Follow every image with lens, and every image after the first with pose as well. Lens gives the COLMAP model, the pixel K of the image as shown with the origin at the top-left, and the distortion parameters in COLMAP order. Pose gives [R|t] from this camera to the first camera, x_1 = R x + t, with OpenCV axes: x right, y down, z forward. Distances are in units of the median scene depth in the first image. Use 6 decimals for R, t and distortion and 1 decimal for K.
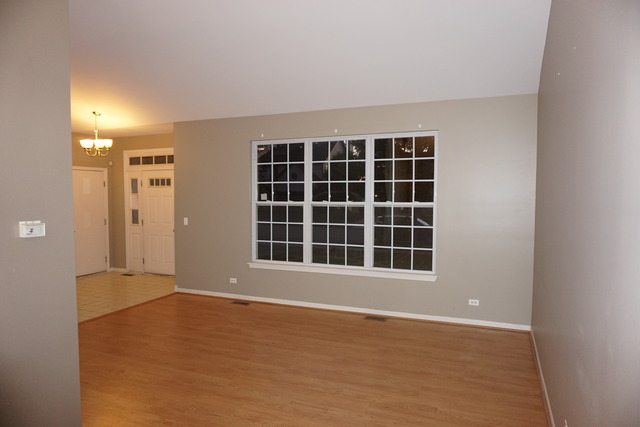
lens RADIAL K [[429.3, 0, 319.5], [0, 429.3, 210.4], [0, 0, 1]] dist [-0.021141, 0.002623]
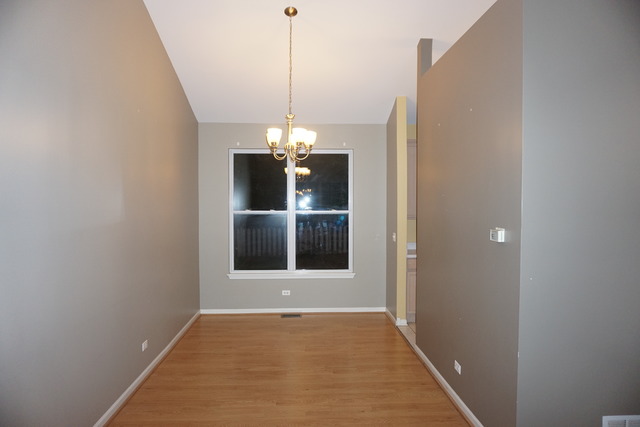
lens RADIAL K [[377.9, 0, 318.6], [0, 377.9, 220.2], [0, 0, 1]] dist [-0.000863, -0.000038]
pose [[0.905763, -0.019268, 0.423347, -0.249249], [0.016930, 0.999814, 0.009284, -0.003208], [-0.423446, -0.001242, 0.905920, 0.101322]]
